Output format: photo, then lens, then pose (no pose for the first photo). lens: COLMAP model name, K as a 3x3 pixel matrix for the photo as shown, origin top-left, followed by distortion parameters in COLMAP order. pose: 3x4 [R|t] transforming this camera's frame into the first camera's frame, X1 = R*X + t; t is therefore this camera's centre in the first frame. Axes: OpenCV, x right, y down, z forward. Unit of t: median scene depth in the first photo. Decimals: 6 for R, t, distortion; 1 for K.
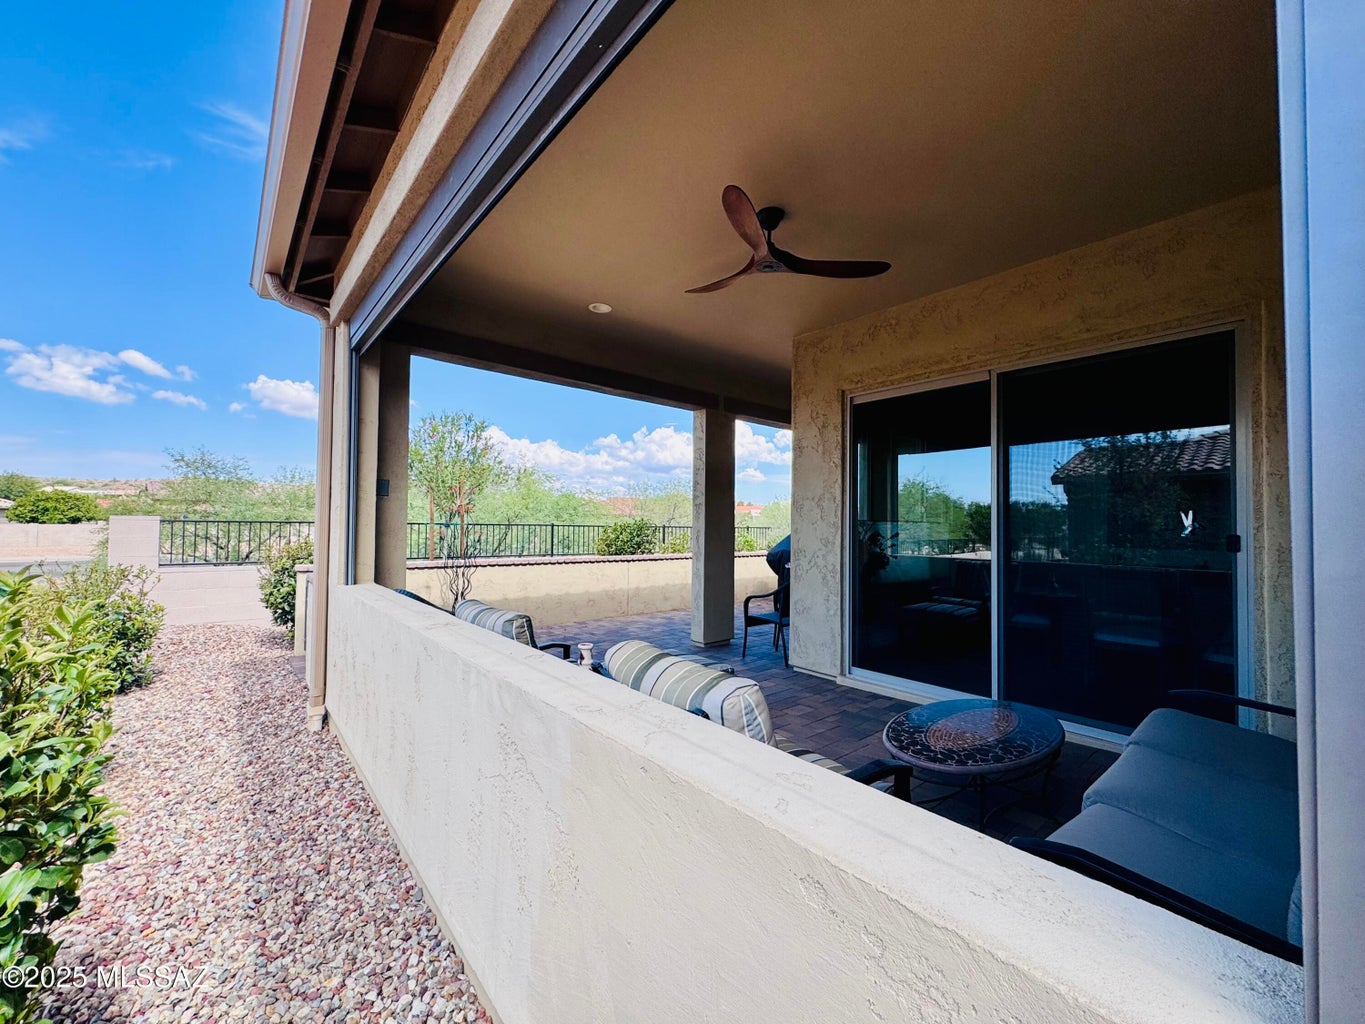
lens RADIAL K [[541.8, 0, 682.5], [0, 541.8, 511.6], [0, 0, 1]] dist [-0.011734, 0.000094]
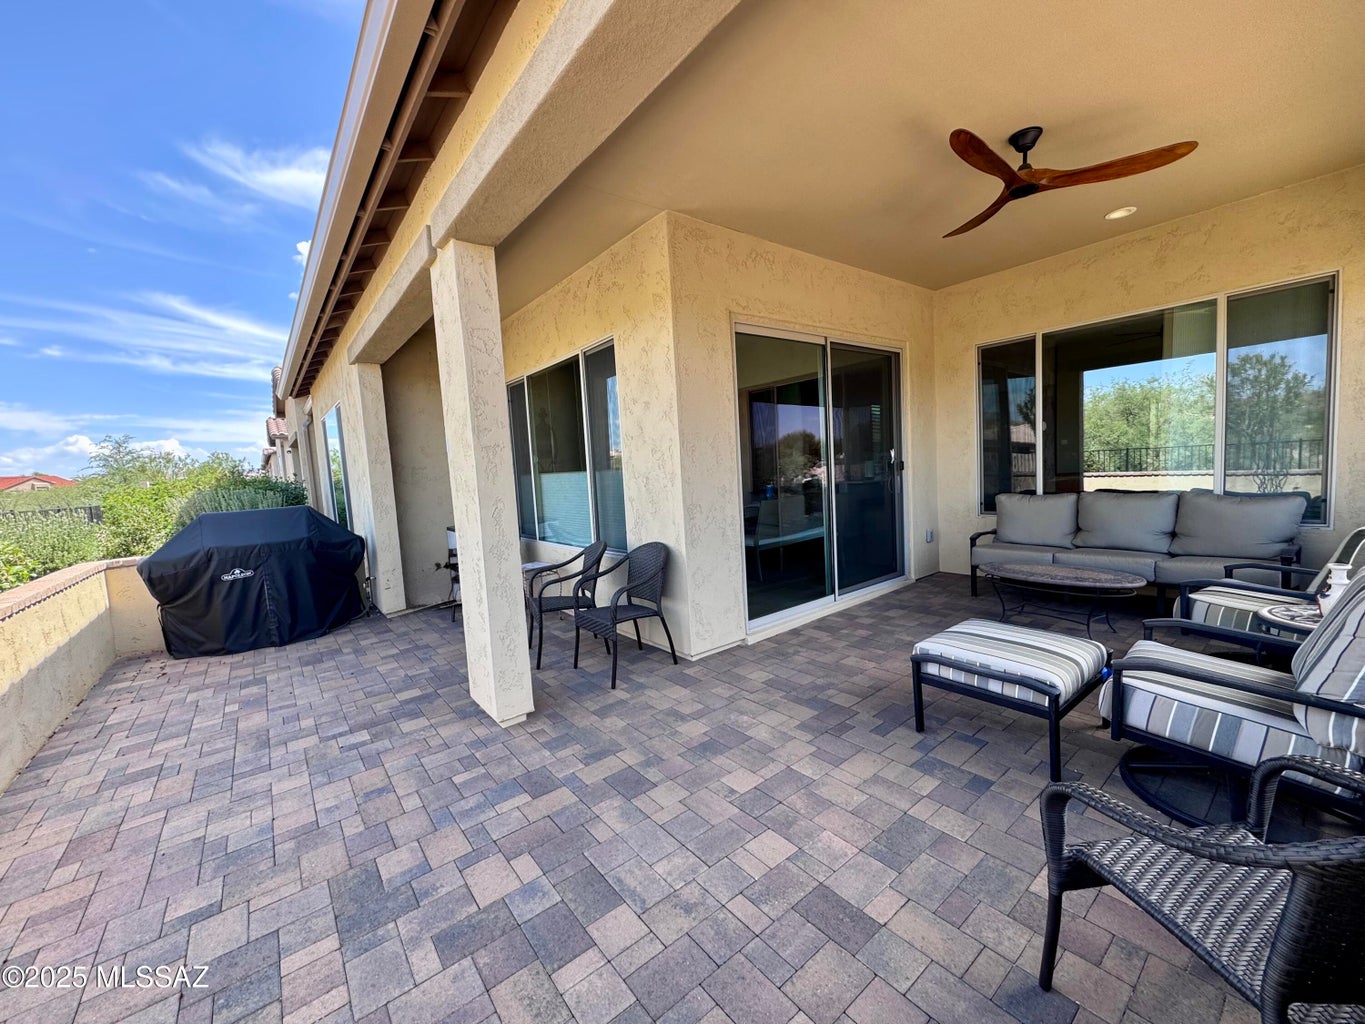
lens RADIAL K [[541.8, 0, 682.9], [0, 541.8, 511.6], [0, 0, 1]] dist [-0.011734, 0.000094]
pose [[0.031758, -0.100747, 0.994405, -0.594495], [0.031473, 0.994514, 0.099753, 0.002469], [-0.999000, 0.028129, 0.034755, 1.070784]]
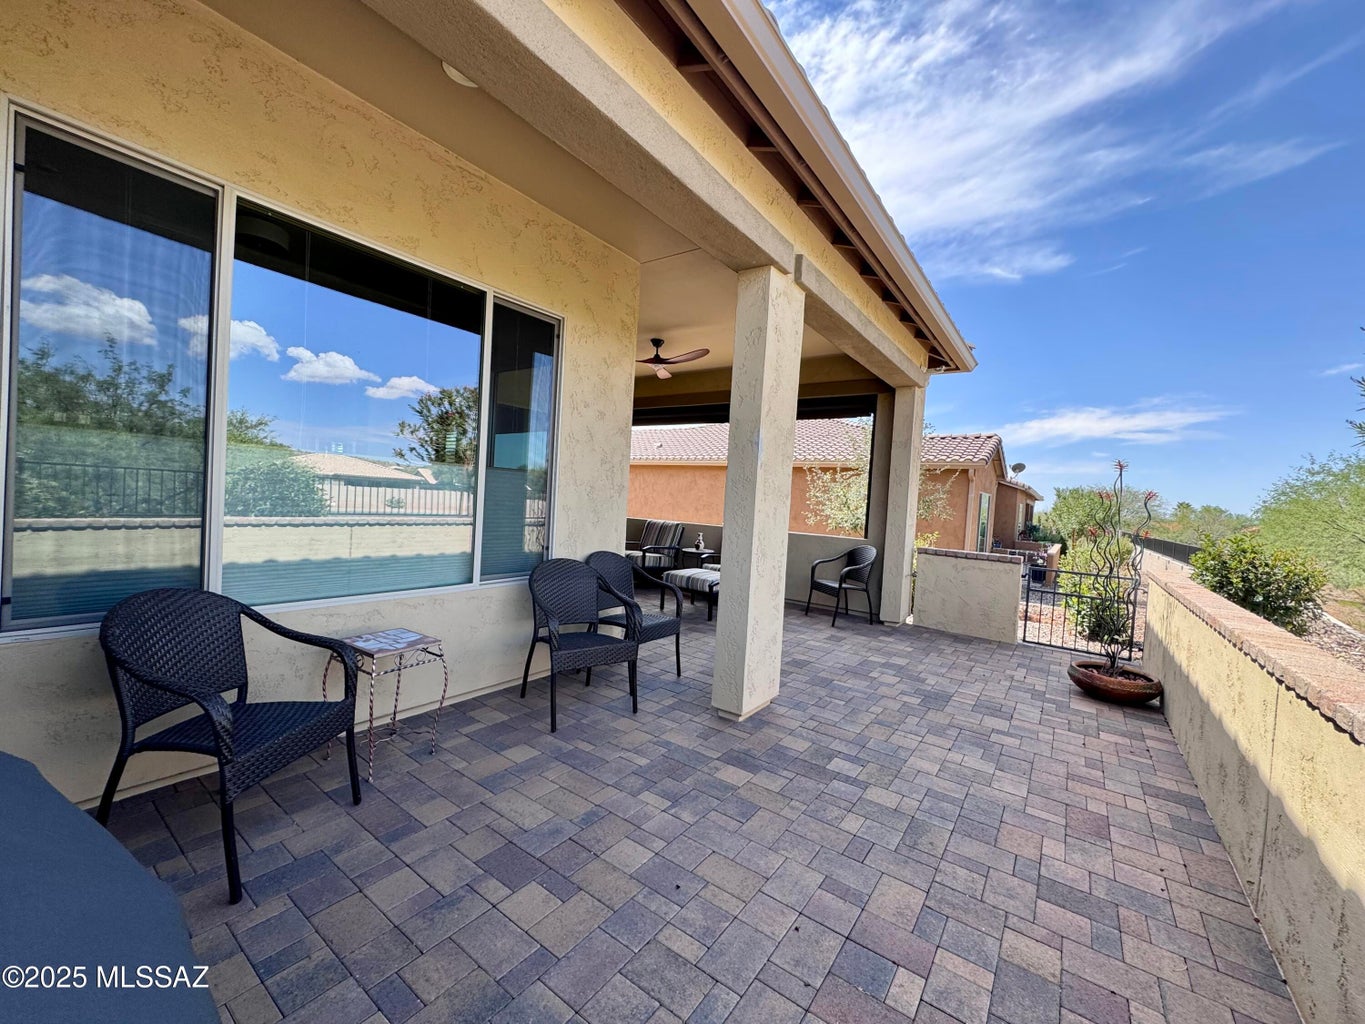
lens RADIAL K [[541.8, 0, 683.9], [0, 541.8, 511.6], [0, 0, 1]] dist [-0.011734, 0.000094]
pose [[-0.968566, -0.063873, -0.240418, 0.351295], [-0.064713, 0.997894, -0.004406, 0.067564], [0.240193, 0.011291, -0.970659, 2.032369]]
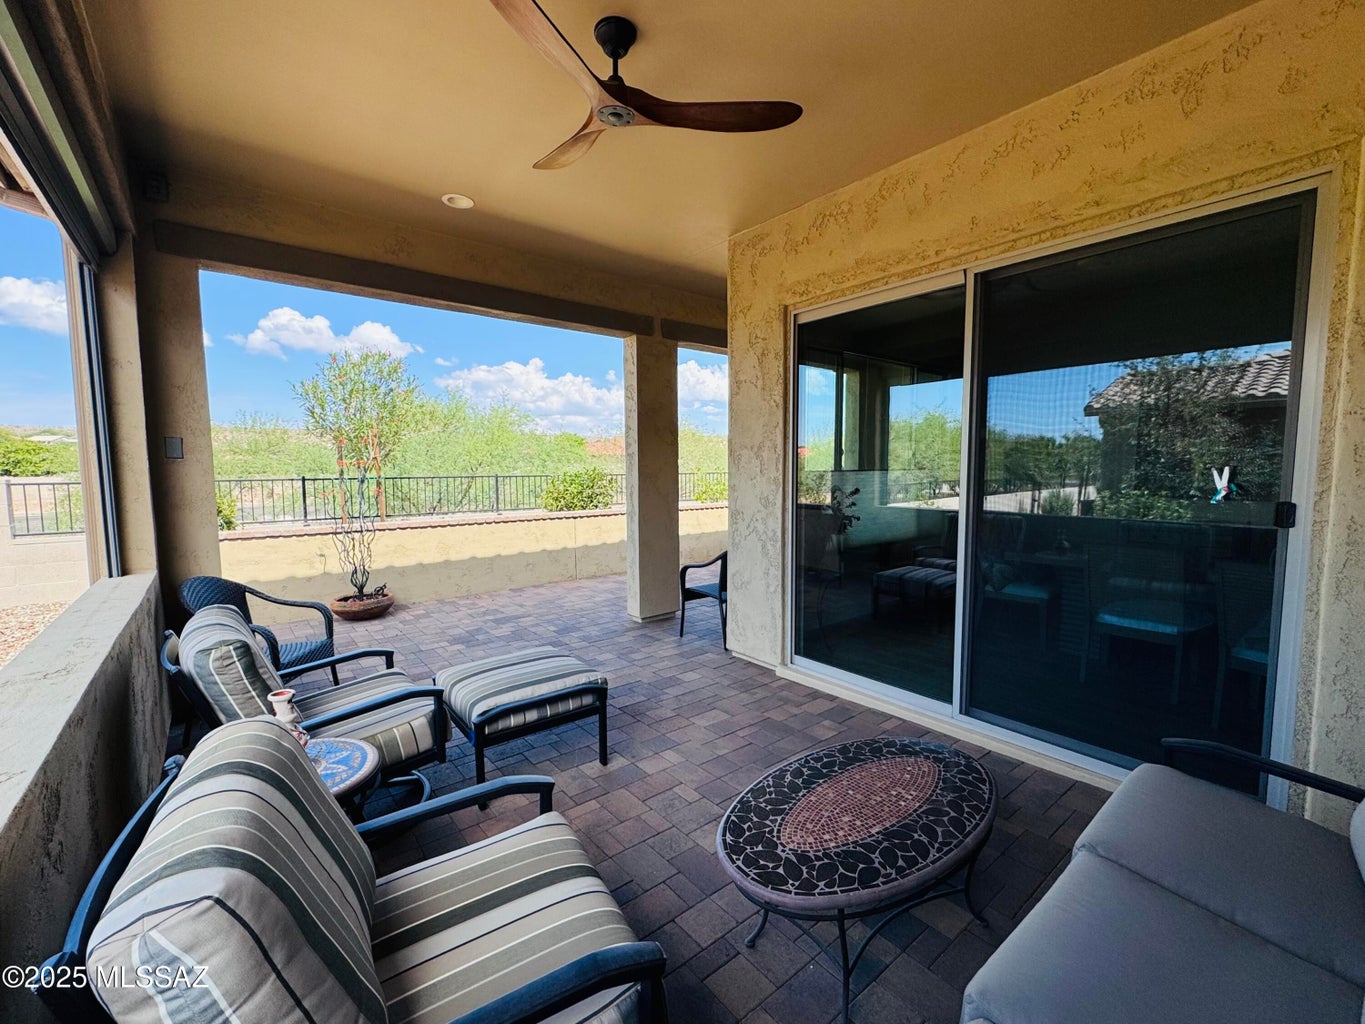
lens RADIAL K [[575.5, 0, 684.3], [0, 575.5, 513.2], [0, 0, 1]] dist [-0.008543, -0.000986]
pose [[0.999613, -0.016101, -0.022671, 0.169637], [0.018496, 0.993791, 0.109718, -0.023809], [0.020764, -0.110095, 0.993704, 0.157598]]
